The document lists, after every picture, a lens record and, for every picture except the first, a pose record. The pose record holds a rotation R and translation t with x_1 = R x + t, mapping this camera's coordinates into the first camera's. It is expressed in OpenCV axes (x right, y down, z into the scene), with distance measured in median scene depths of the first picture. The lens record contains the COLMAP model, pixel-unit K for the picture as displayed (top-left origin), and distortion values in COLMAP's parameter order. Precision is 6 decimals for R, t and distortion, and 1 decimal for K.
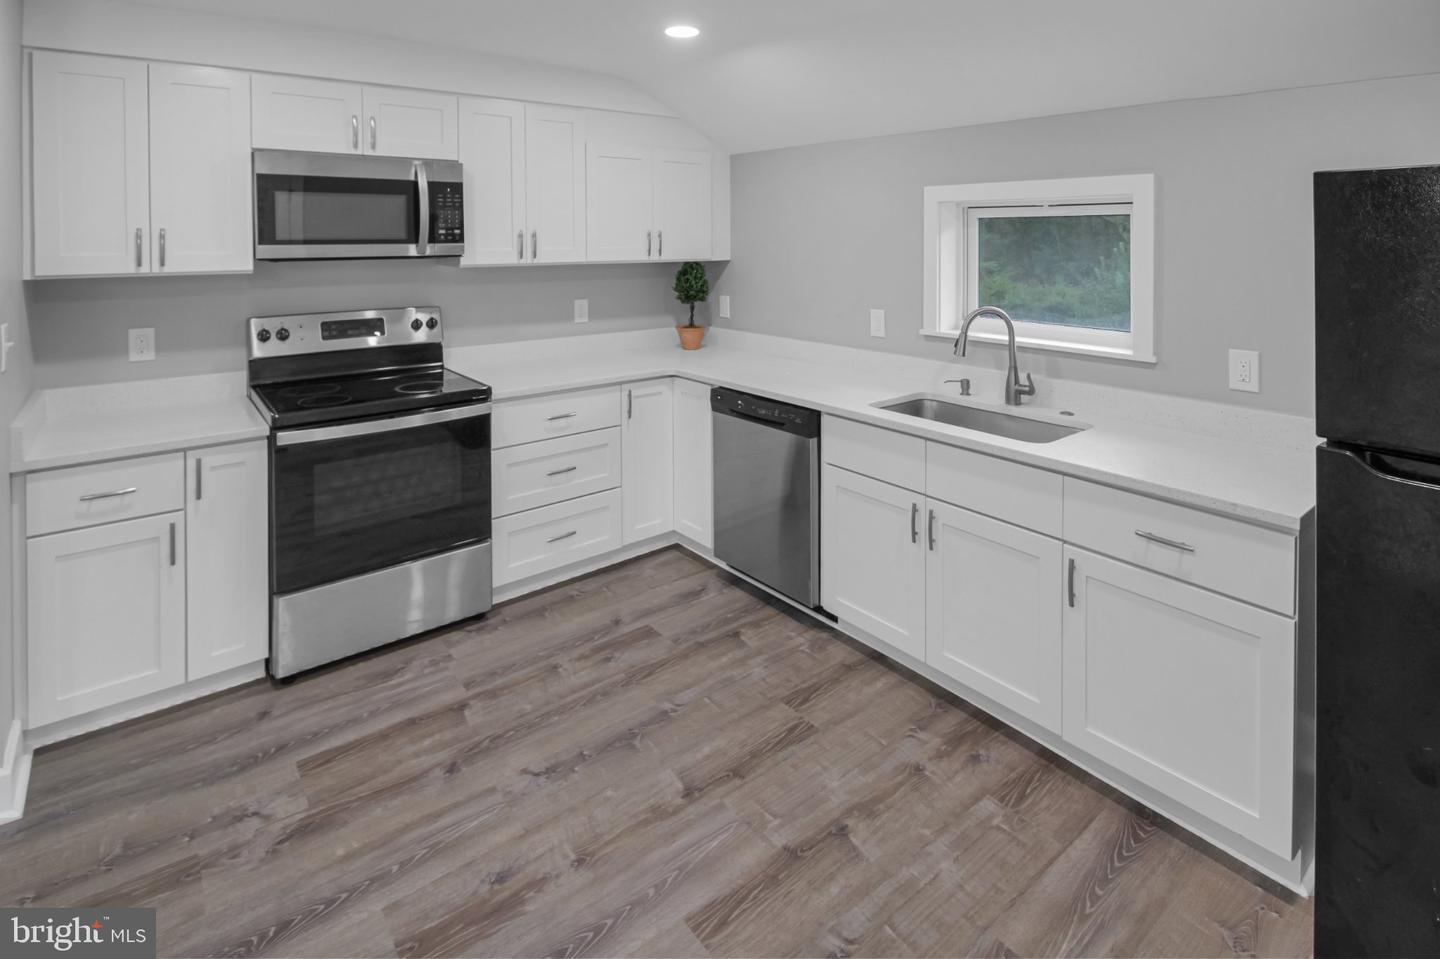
lens RADIAL K [[702.8, 0, 671.6], [0, 702.8, 436.6], [0, 0, 1]] dist [-0.000077, -0.000302]
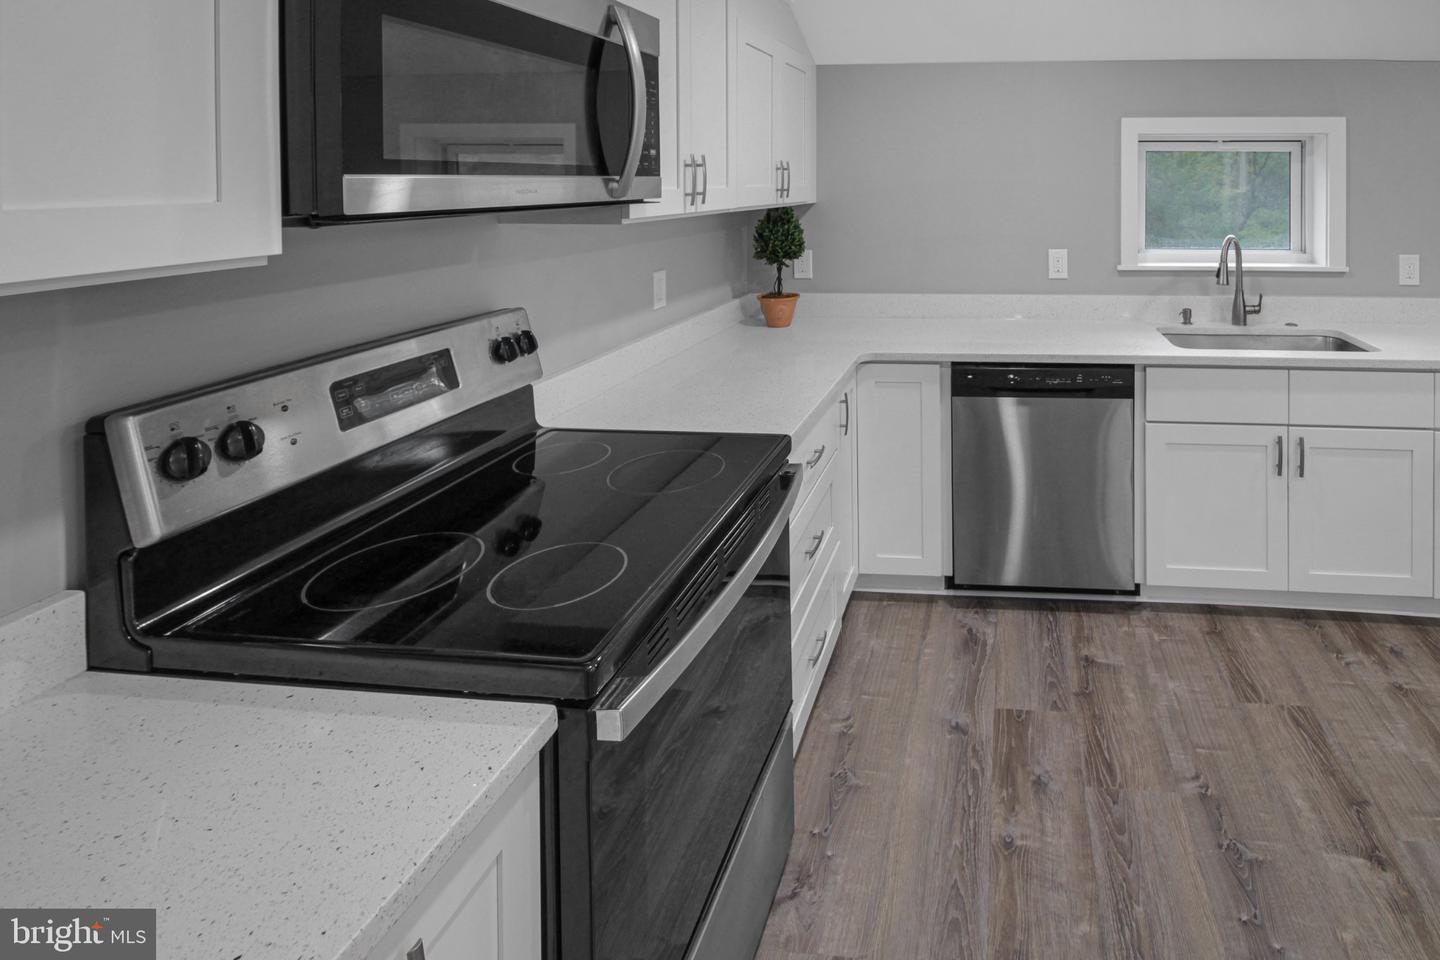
lens RADIAL K [[746.4, 0, 627.4], [0, 746.4, 362.7], [0, 0, 1]] dist [0.000114, -0.005850]
pose [[0.678792, -0.169711, 0.714450, -0.807345], [0.206936, 0.977705, 0.035637, -0.187003], [-0.704570, 0.123655, 0.698778, 0.734206]]
